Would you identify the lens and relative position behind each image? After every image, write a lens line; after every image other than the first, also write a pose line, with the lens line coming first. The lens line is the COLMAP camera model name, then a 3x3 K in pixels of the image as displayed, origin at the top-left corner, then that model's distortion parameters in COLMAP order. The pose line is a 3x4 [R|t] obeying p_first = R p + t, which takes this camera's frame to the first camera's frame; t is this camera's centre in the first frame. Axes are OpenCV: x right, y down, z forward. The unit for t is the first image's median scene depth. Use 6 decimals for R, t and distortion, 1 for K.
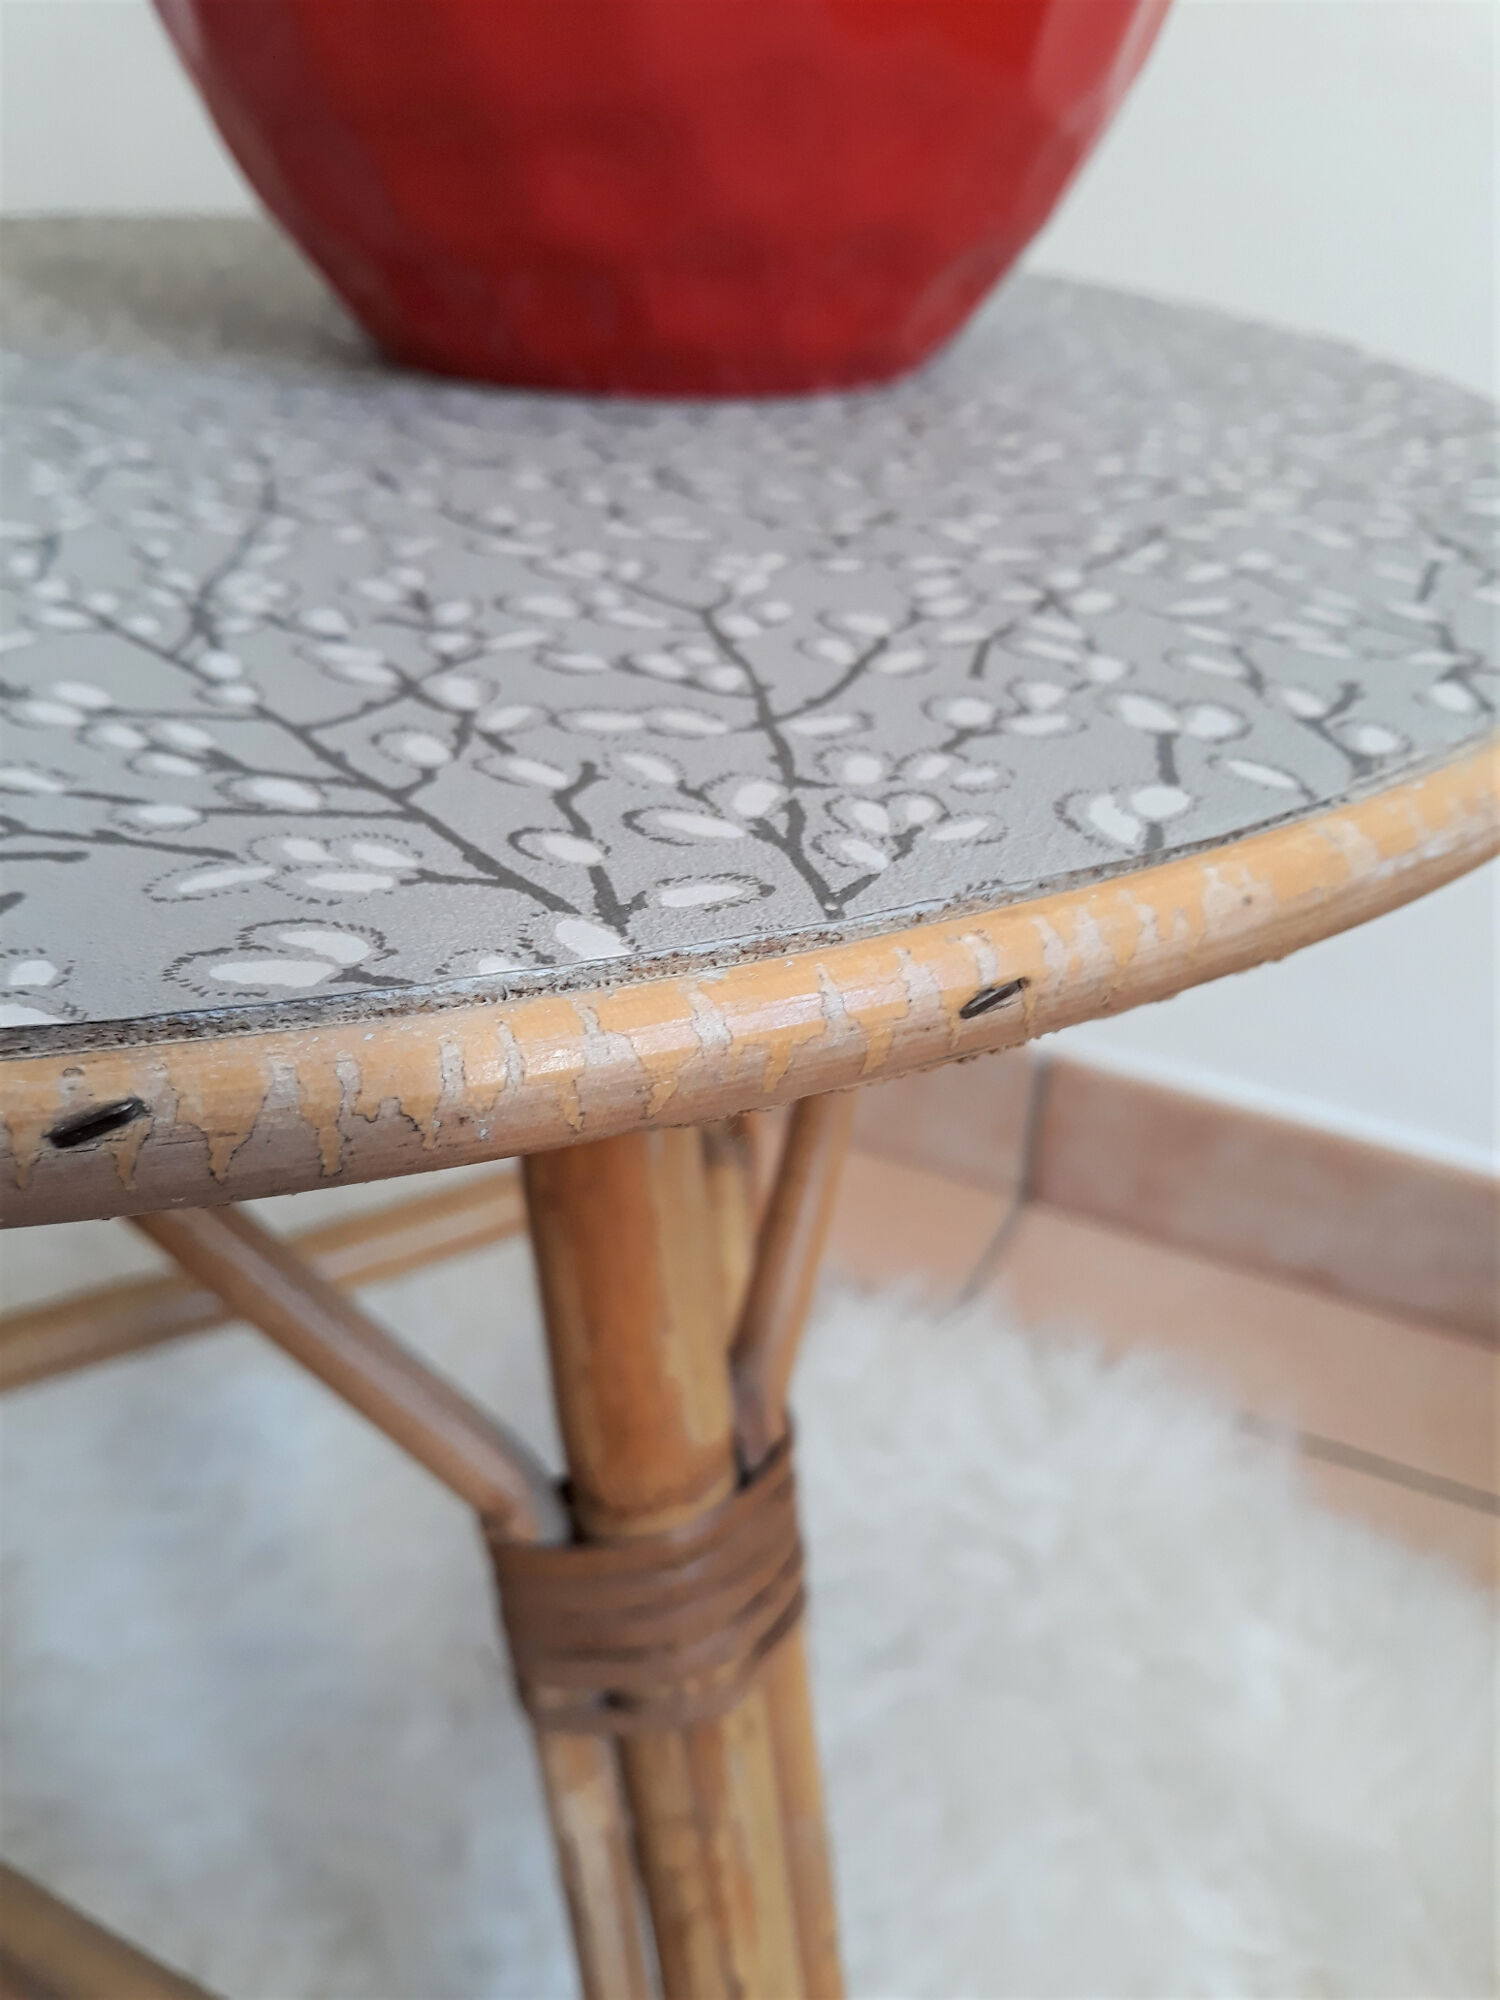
lens RADIAL K [[1847.2, 0, 752.7], [0, 1847.2, 1048.5], [0, 0, 1]] dist [0.107298, -0.616901]
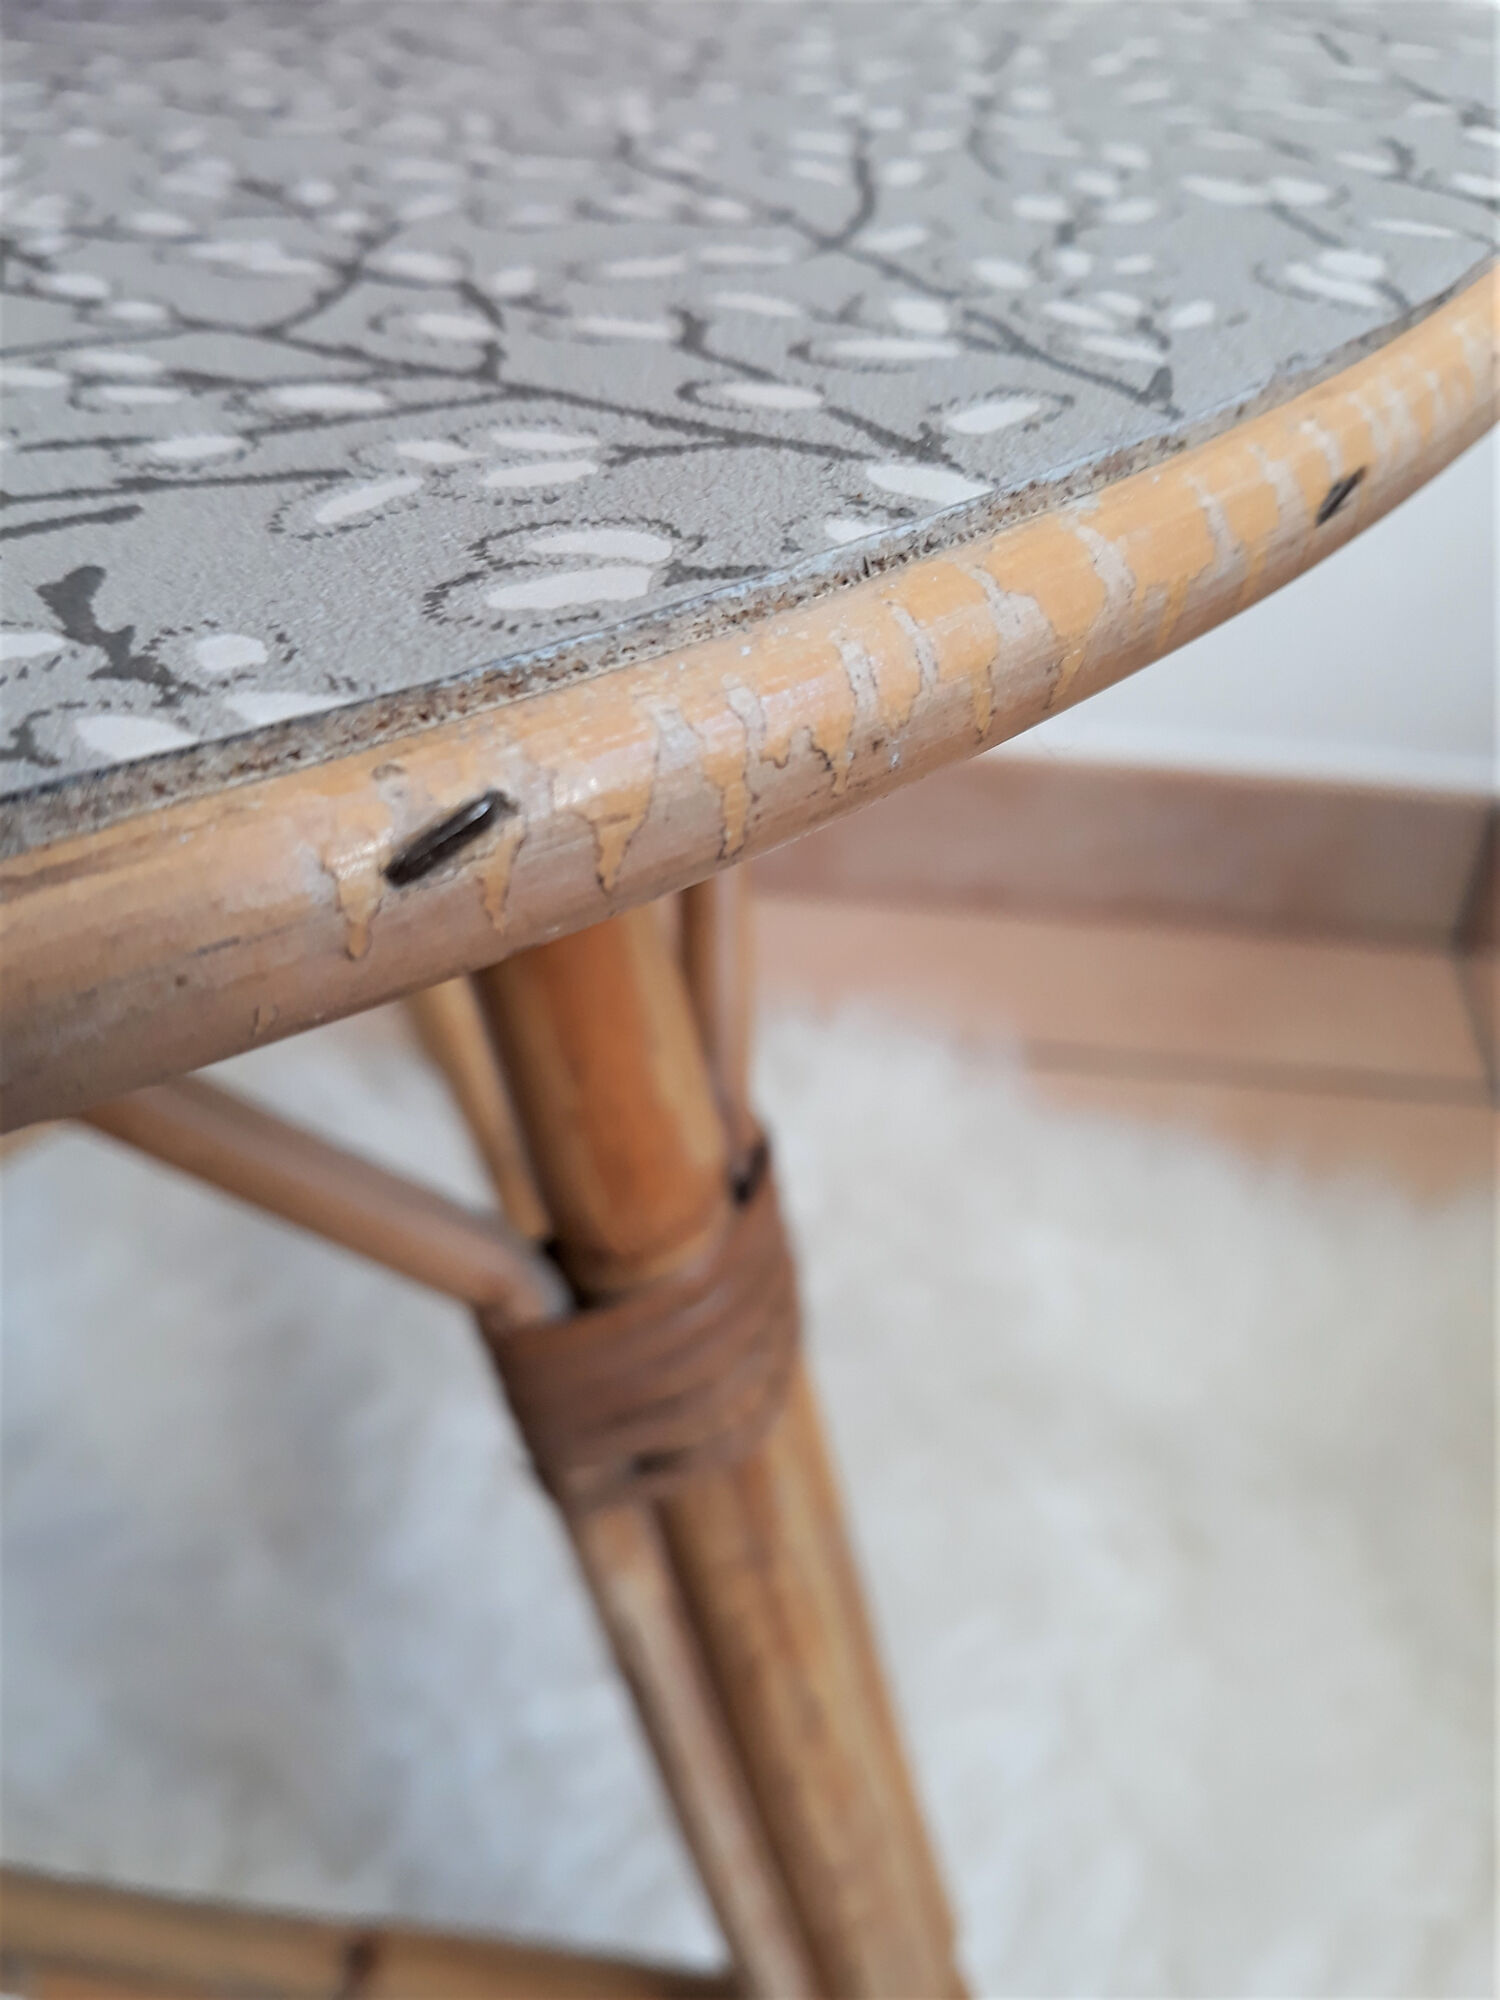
lens RADIAL K [[1847.2, 0, 752.7], [0, 1847.2, 1048.5], [0, 0, 1]] dist [0.107298, -0.616901]
pose [[0.945134, -0.232933, 0.229052, -0.396594], [0.195737, 0.965130, 0.173817, 0.017640], [-0.261552, -0.119446, 0.957770, 0.296328]]
